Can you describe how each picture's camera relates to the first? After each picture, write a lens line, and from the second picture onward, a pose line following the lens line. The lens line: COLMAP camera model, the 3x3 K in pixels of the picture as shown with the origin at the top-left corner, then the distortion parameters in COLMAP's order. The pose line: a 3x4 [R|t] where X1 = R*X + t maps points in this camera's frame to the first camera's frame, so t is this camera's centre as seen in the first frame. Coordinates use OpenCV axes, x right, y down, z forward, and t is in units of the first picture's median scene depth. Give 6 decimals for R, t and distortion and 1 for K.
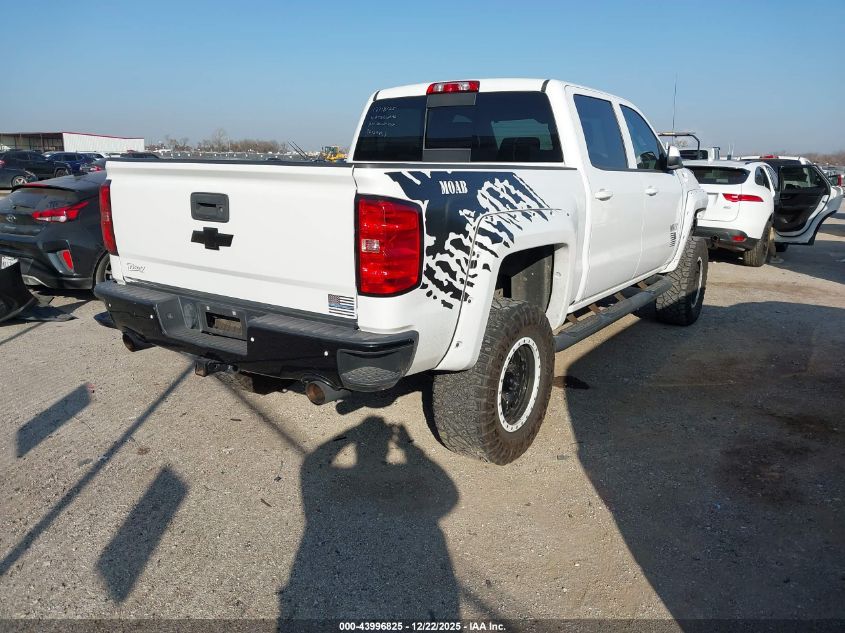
lens RADIAL K [[664.6, 0, 418.4], [0, 664.6, 326.9], [0, 0, 1]] dist [0.095506, -0.155288]
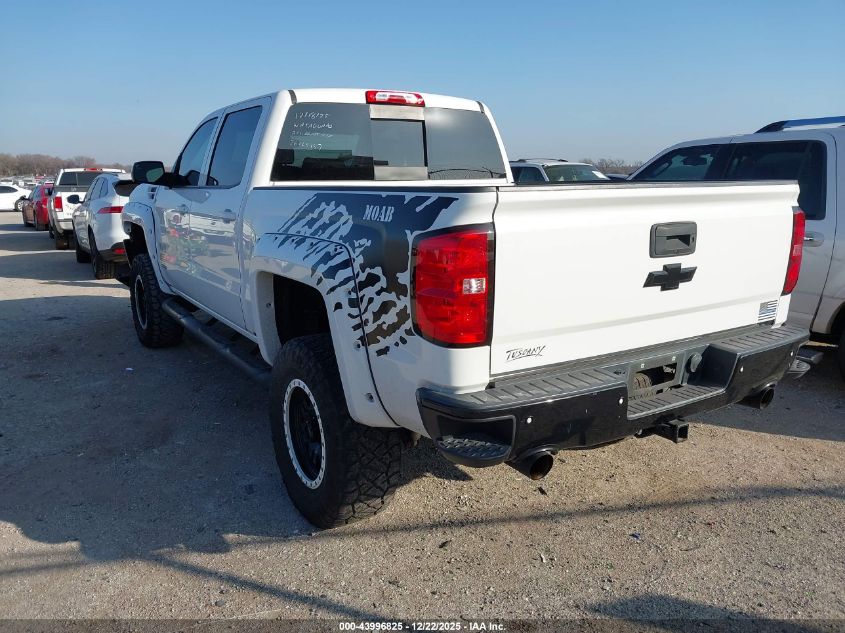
lens RADIAL K [[664.6, 0, 418.4], [0, 664.6, 326.9], [0, 0, 1]] dist [0.095506, -0.155288]
pose [[0.394503, -0.220376, 0.892077, -1.044997], [0.231756, 0.963294, 0.135480, -0.226311], [-0.889189, 0.153297, 0.431095, 0.813469]]
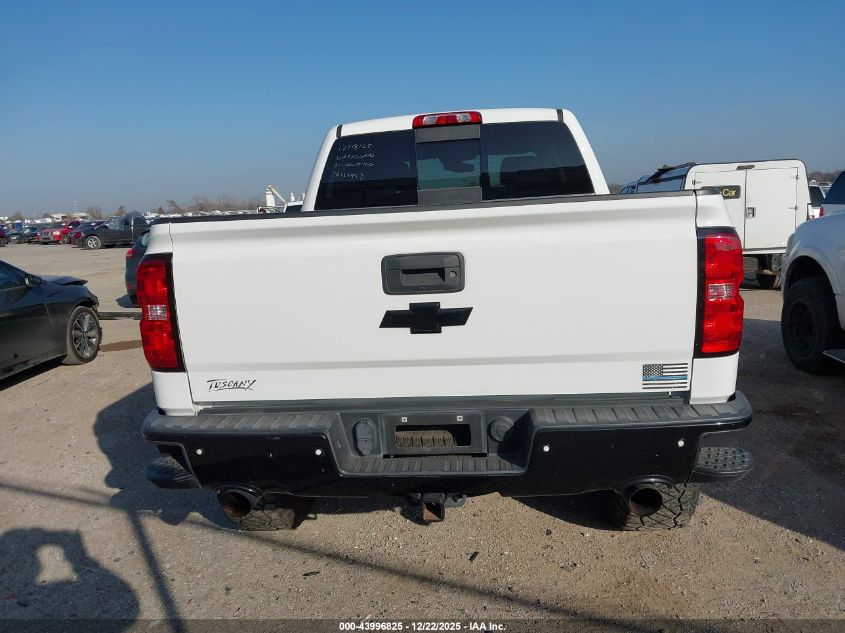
lens RADIAL K [[664.6, 0, 418.4], [0, 664.6, 326.9], [0, 0, 1]] dist [0.095506, -0.155288]
pose [[0.873018, -0.146923, 0.465030, -0.555911], [0.180990, 0.983052, -0.029190, -0.091204], [-0.452859, 0.109649, 0.884814, 0.348037]]
